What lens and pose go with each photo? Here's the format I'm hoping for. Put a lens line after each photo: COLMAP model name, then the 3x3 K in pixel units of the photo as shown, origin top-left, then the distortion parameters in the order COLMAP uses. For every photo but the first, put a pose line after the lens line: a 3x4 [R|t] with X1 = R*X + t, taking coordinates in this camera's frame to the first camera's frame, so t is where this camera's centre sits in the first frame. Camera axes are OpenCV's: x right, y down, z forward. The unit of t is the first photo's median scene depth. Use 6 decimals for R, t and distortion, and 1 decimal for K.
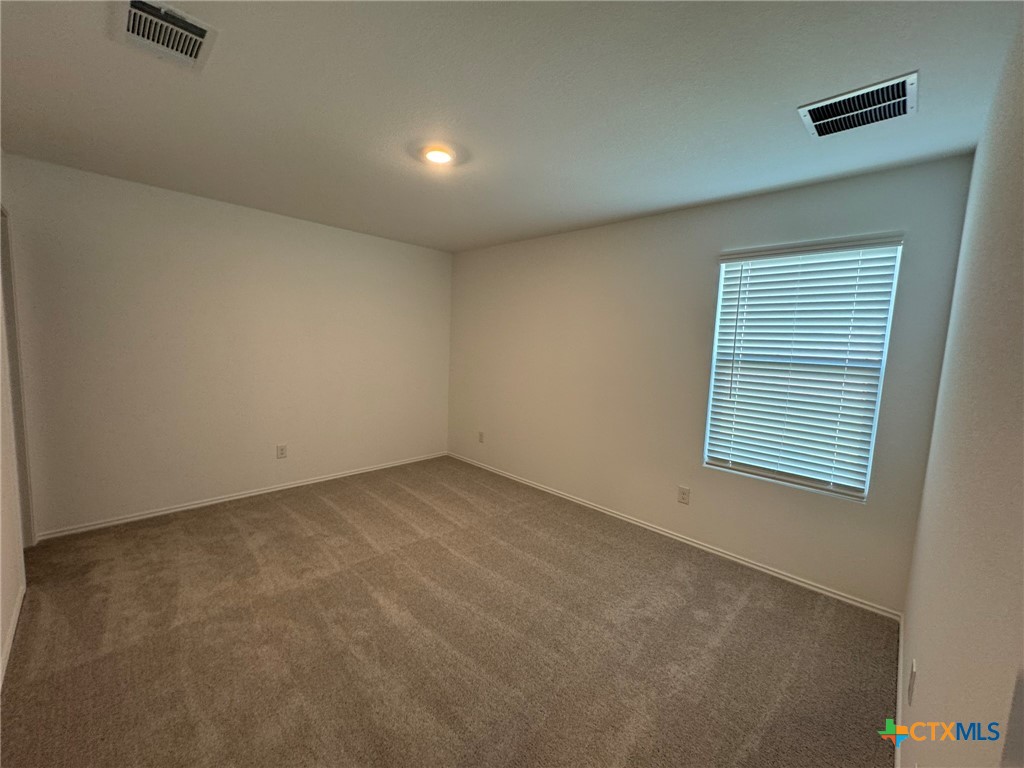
lens RADIAL K [[410.9, 0, 515.5], [0, 410.9, 385.8], [0, 0, 1]] dist [0.001700, 0.000532]
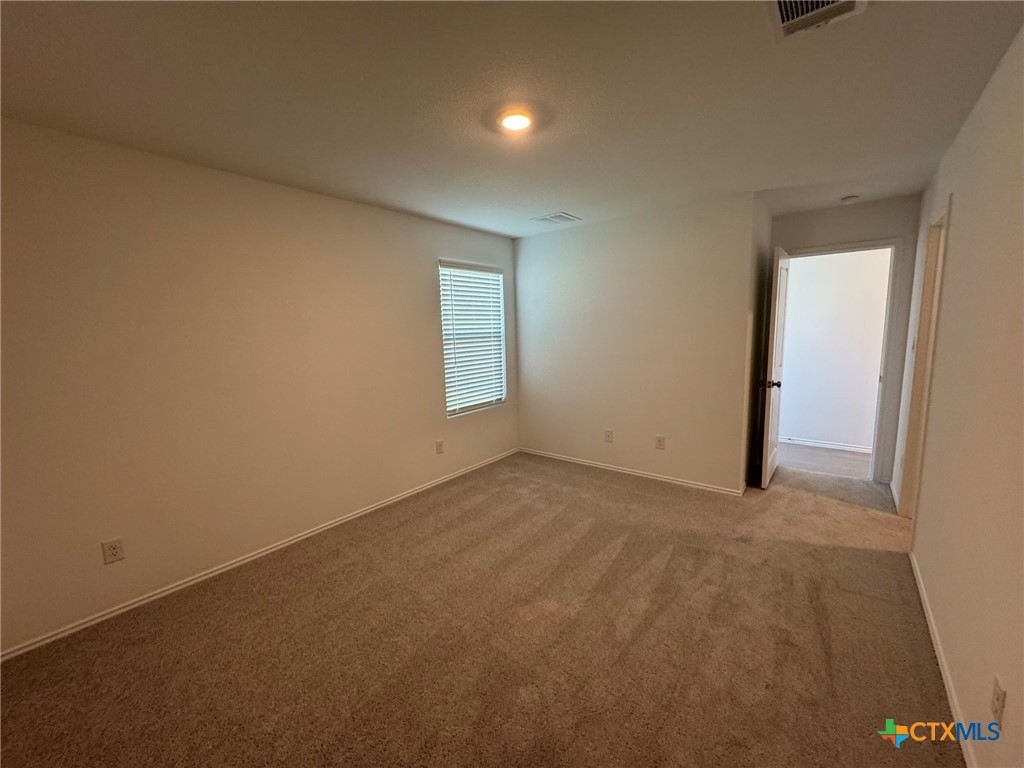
lens RADIAL K [[410.9, 0, 515.5], [0, 410.9, 385.8], [0, 0, 1]] dist [0.001700, 0.000532]
pose [[-0.094488, -0.173634, 0.980267, -0.998528], [0.142956, 0.972101, 0.185967, -0.148136], [-0.985208, 0.157707, -0.067030, 0.986846]]
